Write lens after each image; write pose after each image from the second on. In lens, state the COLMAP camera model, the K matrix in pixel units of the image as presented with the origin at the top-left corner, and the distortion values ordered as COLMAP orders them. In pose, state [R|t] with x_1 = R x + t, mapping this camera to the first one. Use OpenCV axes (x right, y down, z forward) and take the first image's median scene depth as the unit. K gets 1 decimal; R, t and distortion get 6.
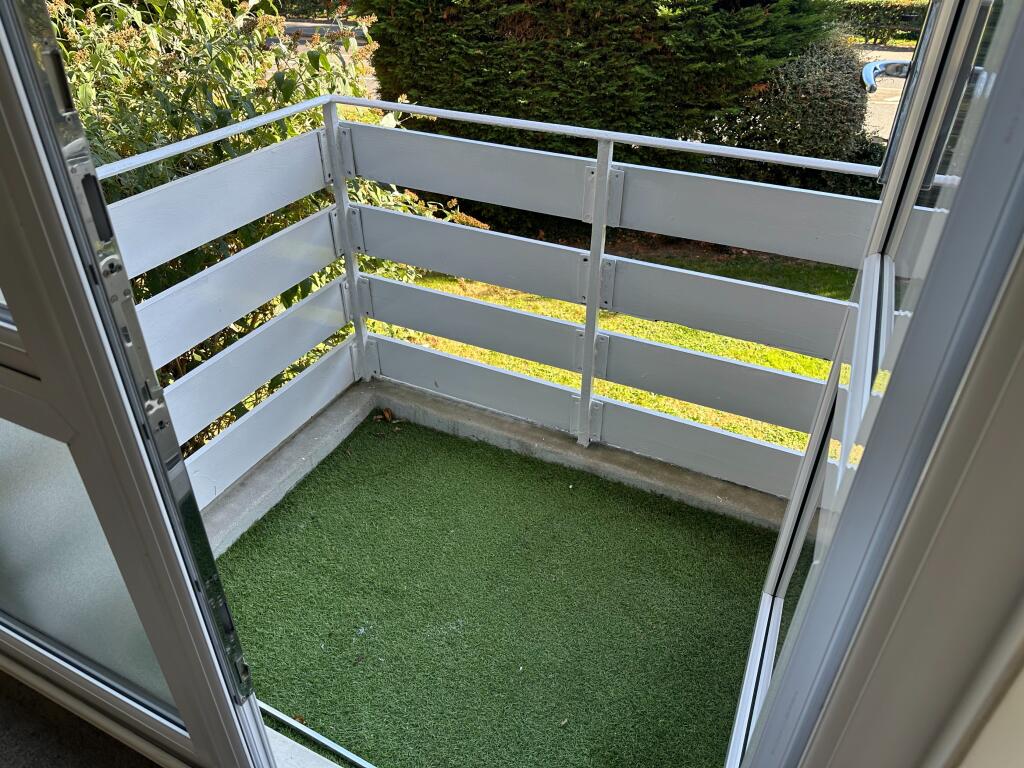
lens RADIAL K [[721.0, 0, 512.9], [0, 721.0, 390.4], [0, 0, 1]] dist [0.072827, -0.096853]
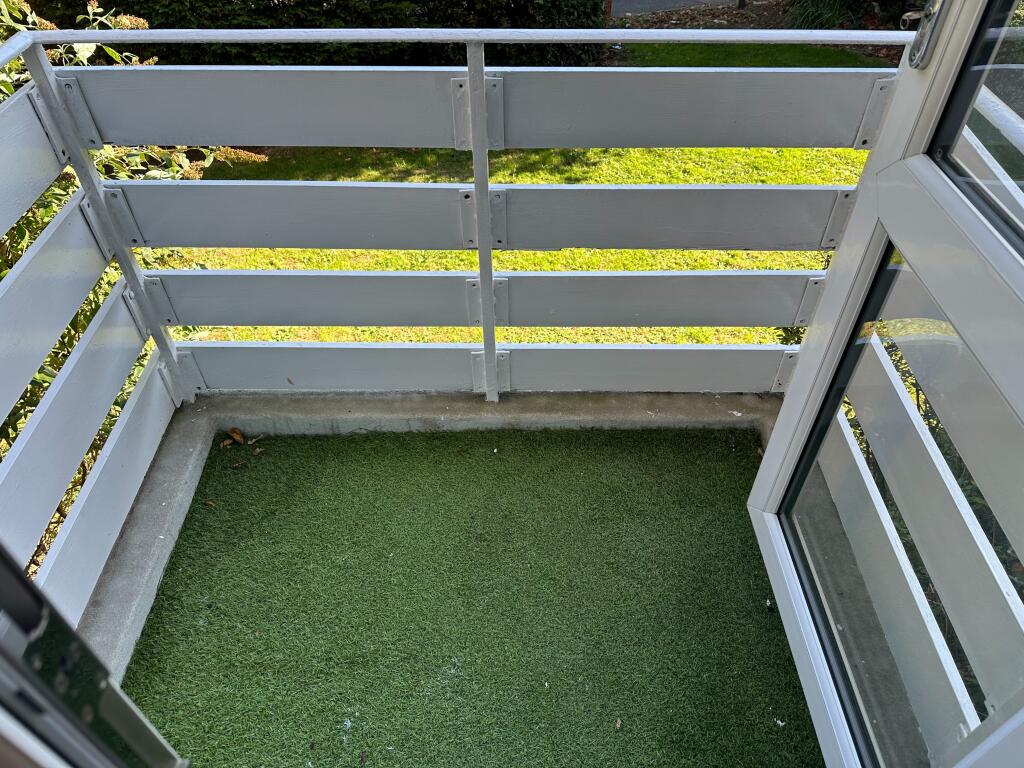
lens RADIAL K [[721.0, 0, 515.7], [0, 721.0, 384.1], [0, 0, 1]] dist [0.072827, -0.096853]
pose [[0.898602, -0.310654, 0.309853, -0.144006], [0.253212, 0.943896, 0.211999, -0.122801], [-0.358327, -0.112044, 0.926848, 0.185211]]
